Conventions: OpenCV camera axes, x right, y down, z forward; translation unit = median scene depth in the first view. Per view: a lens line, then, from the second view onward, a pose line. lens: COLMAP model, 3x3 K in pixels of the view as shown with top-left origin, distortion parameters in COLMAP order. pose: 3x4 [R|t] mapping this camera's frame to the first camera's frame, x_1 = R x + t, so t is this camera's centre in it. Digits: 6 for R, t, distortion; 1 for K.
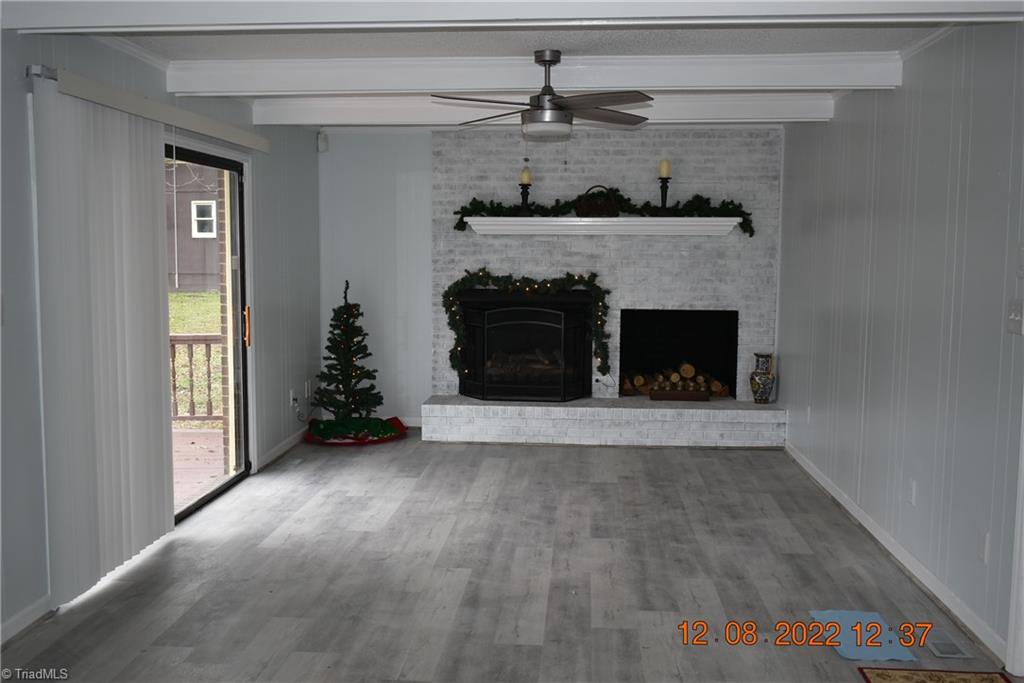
lens RADIAL K [[994.7, 0, 511.8], [0, 994.7, 342.4], [0, 0, 1]] dist [-0.026164, 0.000000]
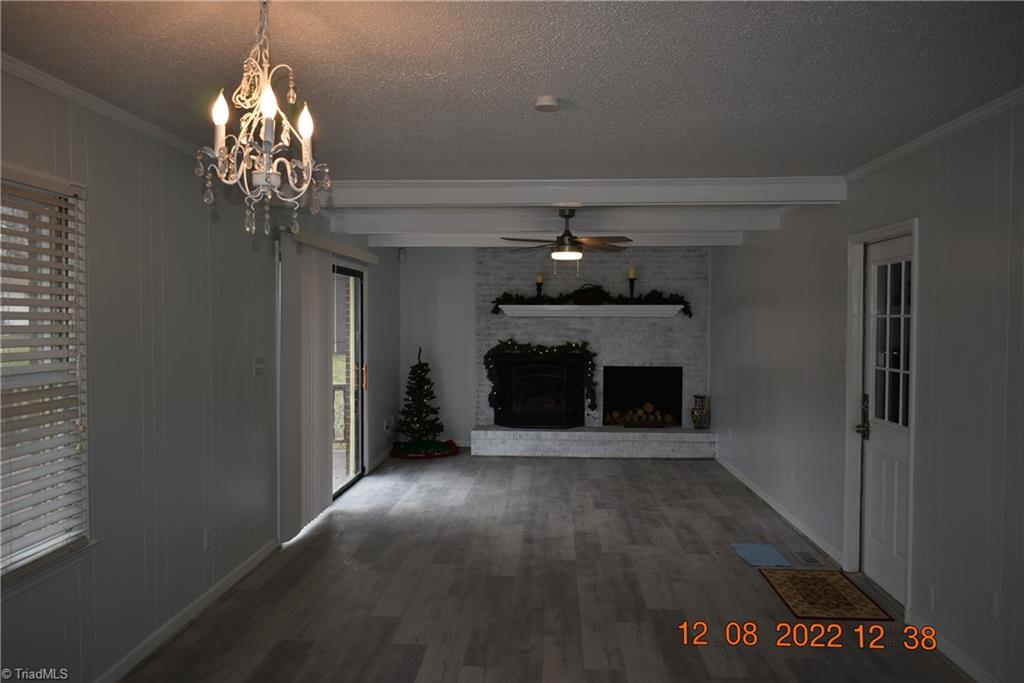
lens RADIAL K [[781.4, 0, 511.6], [0, 781.4, 340.2], [0, 0, 1]] dist [-0.030389, 0.001945]
pose [[0.999905, -0.002523, 0.013555, -0.057778], [0.003456, 0.997592, -0.069274, 0.011099], [-0.013348, 0.069314, 0.997506, -0.220090]]
